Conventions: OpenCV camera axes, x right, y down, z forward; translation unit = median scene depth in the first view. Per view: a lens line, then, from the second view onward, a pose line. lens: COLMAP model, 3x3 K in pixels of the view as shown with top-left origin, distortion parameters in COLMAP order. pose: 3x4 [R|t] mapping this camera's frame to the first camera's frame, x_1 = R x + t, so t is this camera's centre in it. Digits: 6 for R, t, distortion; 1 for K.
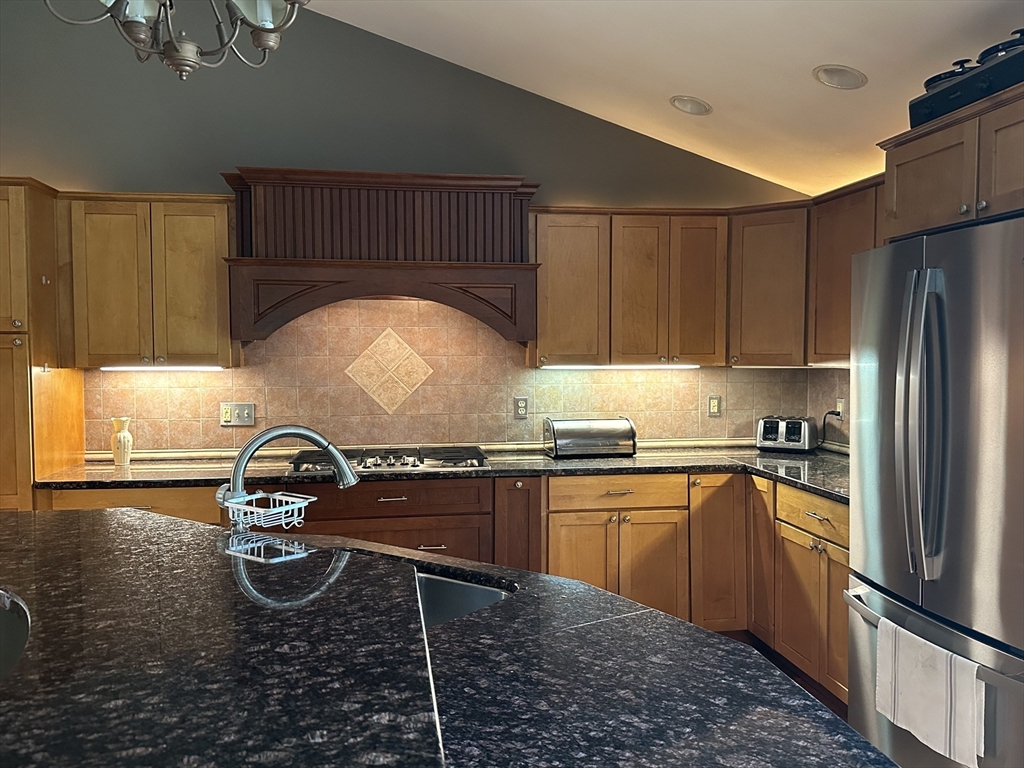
lens RADIAL K [[842.9, 0, 512.0], [0, 842.9, 384.0], [0, 0, 1]] dist [0.033517, -0.008273]
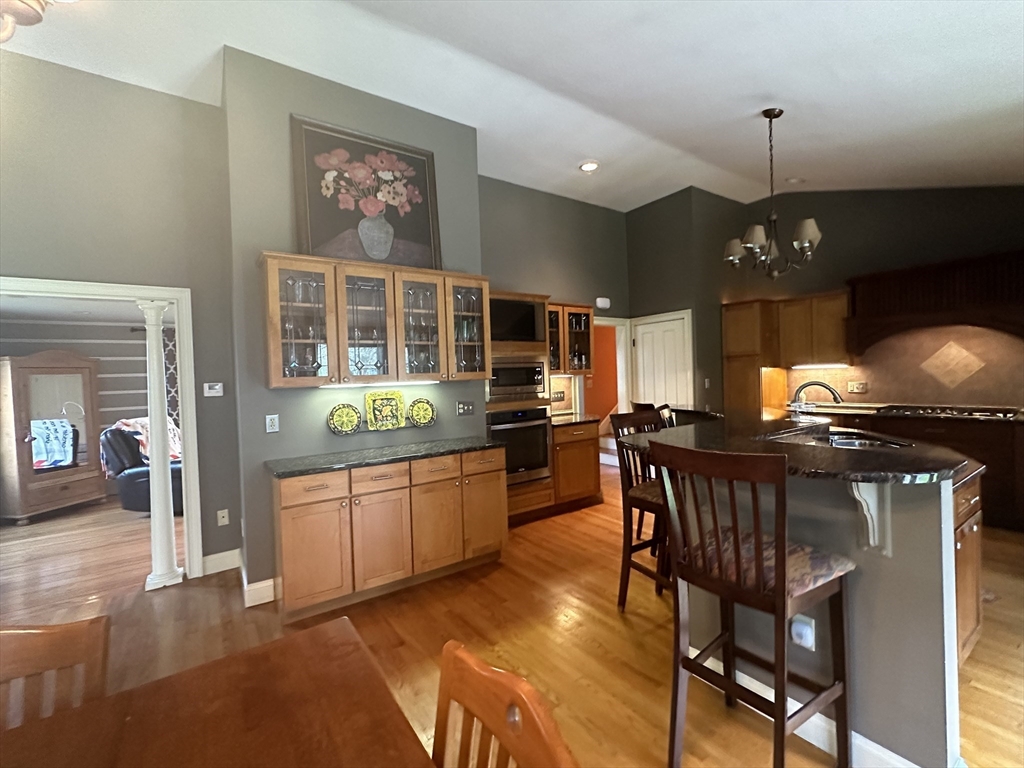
lens RADIAL K [[450.9, 0, 512.0], [0, 450.9, 384.0], [0, 0, 1]] dist [-0.003197, -0.000734]
pose [[0.445374, 0.007306, -0.895315, 0.315468], [0.005056, 0.999930, 0.010674, 0.010533], [0.895330, -0.009281, 0.445306, -0.306823]]
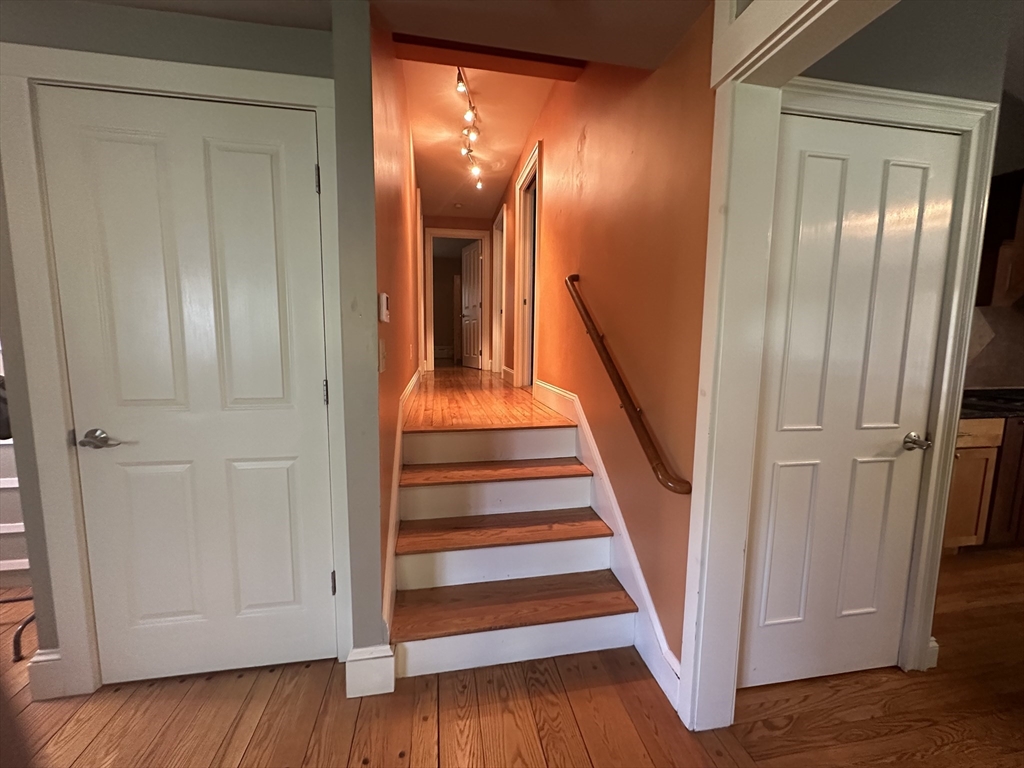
lens RADIAL K [[406.2, 0, 512.0], [0, 406.2, 384.0], [0, 0, 1]] dist [-0.004131, -0.000132]
pose [[0.999601, 0.011003, 0.026024, -0.956590], [-0.013119, 0.996496, 0.082609, 0.021208], [-0.025024, -0.082917, 0.996242, 0.347231]]
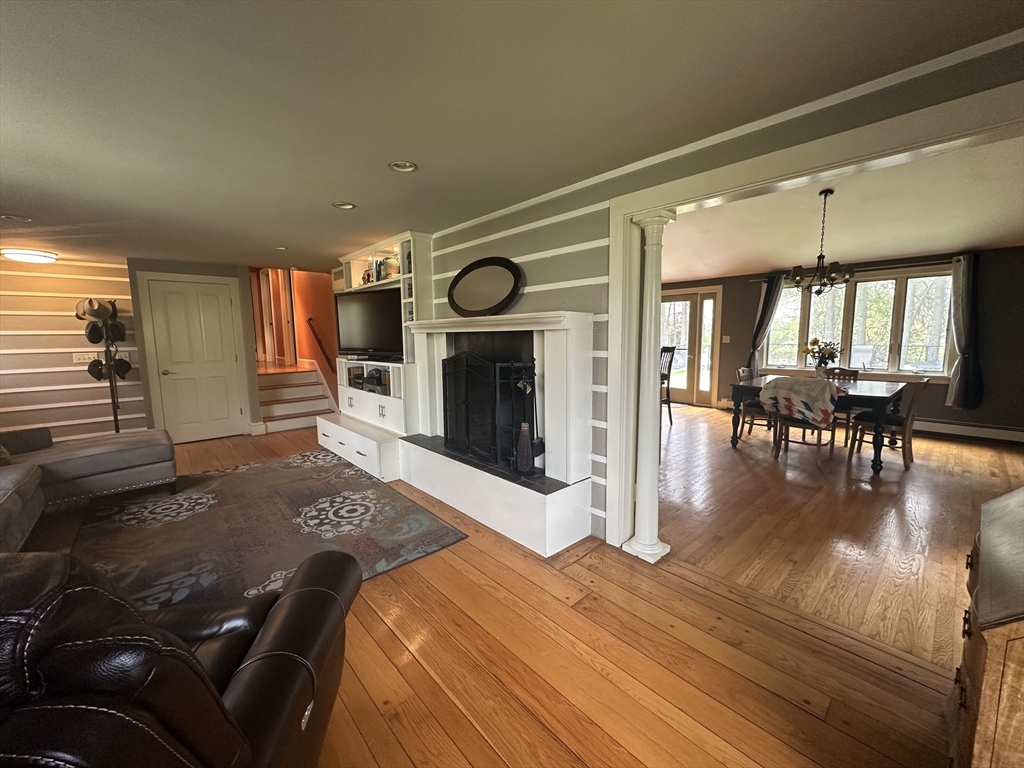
lens RADIAL K [[406.2, 0, 512.0], [0, 406.2, 384.0], [0, 0, 1]] dist [-0.004131, -0.000132]
pose [[0.838382, -0.073658, 0.540084, -1.073133], [0.024180, 0.994878, 0.098150, 0.037068], [-0.544547, -0.069228, 0.835868, -0.866462]]
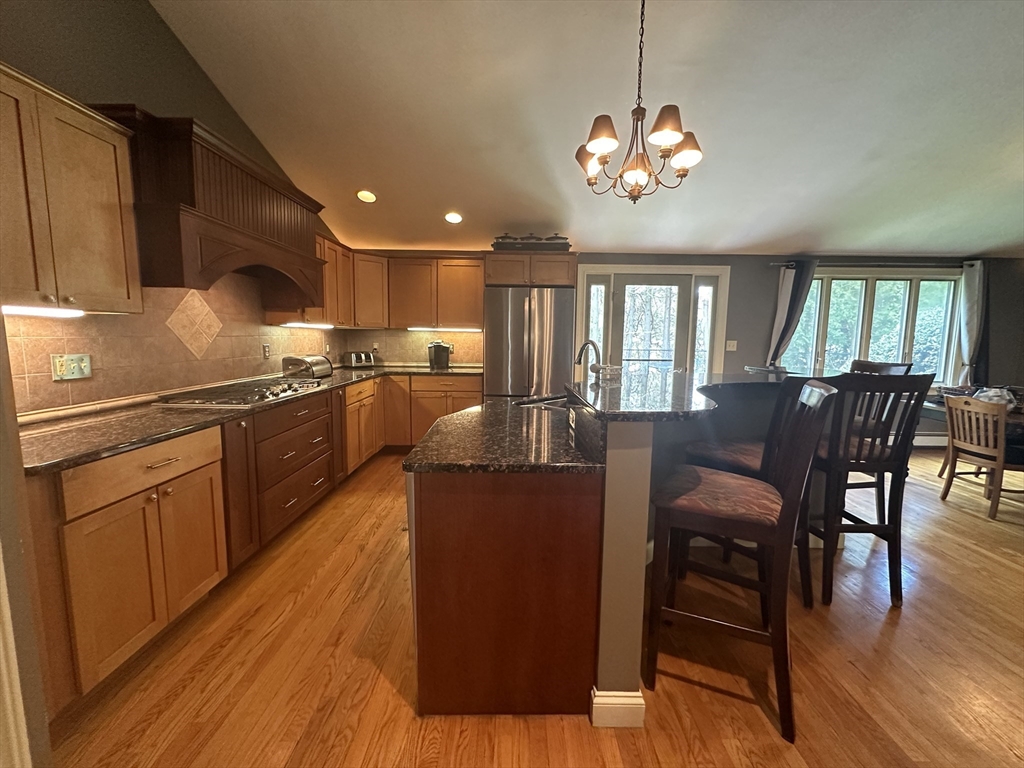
lens RADIAL K [[406.2, 0, 512.0], [0, 406.2, 384.0], [0, 0, 1]] dist [-0.004131, -0.000132]
pose [[0.164256, -0.109834, 0.980284, -0.670696], [0.013899, 0.993941, 0.109035, 0.013325], [-0.986320, -0.004285, 0.164787, 0.468502]]
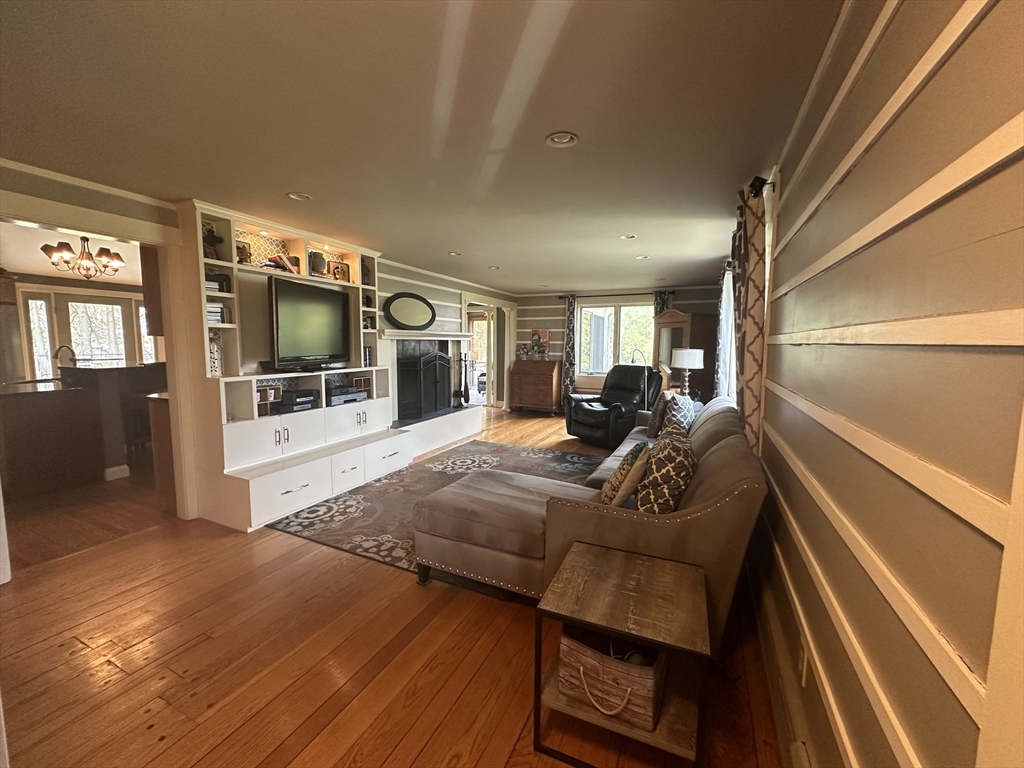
lens RADIAL K [[406.2, 0, 512.0], [0, 406.2, 384.0], [0, 0, 1]] dist [-0.004131, -0.000132]
pose [[-0.827579, -0.058036, 0.558341, -1.623008], [0.010023, 0.992955, 0.118068, 0.003262], [-0.561260, 0.103307, -0.821167, 0.670042]]
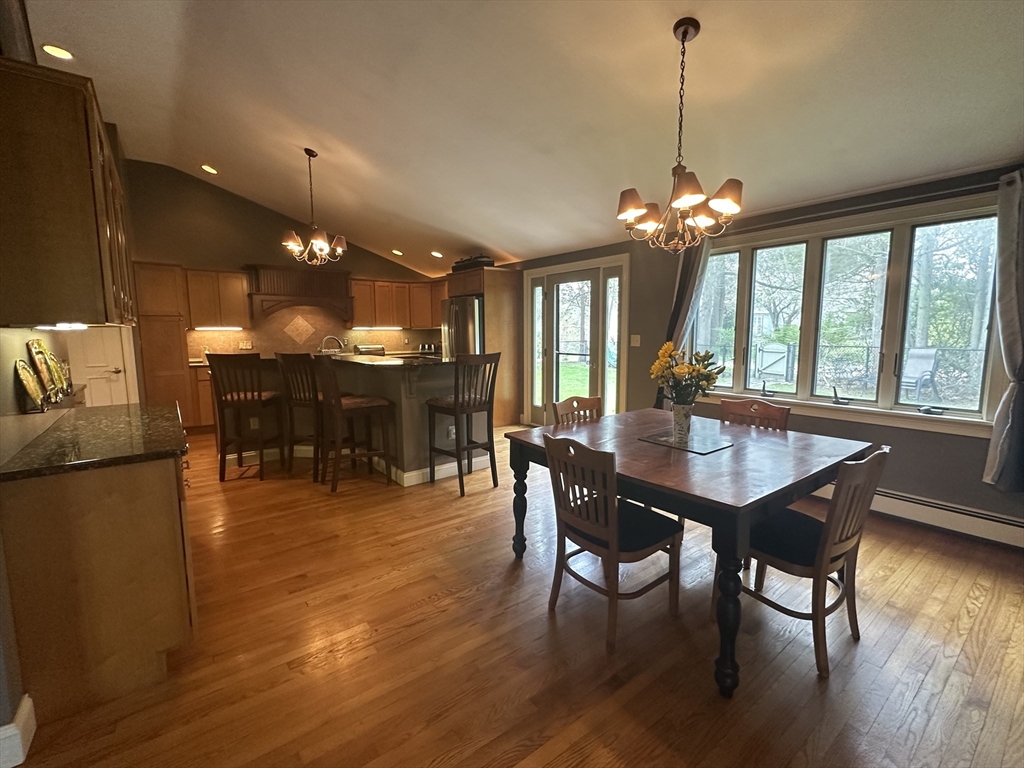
lens RADIAL K [[450.9, 0, 512.0], [0, 450.9, 384.0], [0, 0, 1]] dist [-0.003197, -0.000734]
pose [[0.879106, -0.057391, 0.473159, -0.258175], [0.014348, 0.995461, 0.094086, 0.036695], [-0.476410, -0.075922, 0.875939, -0.803812]]
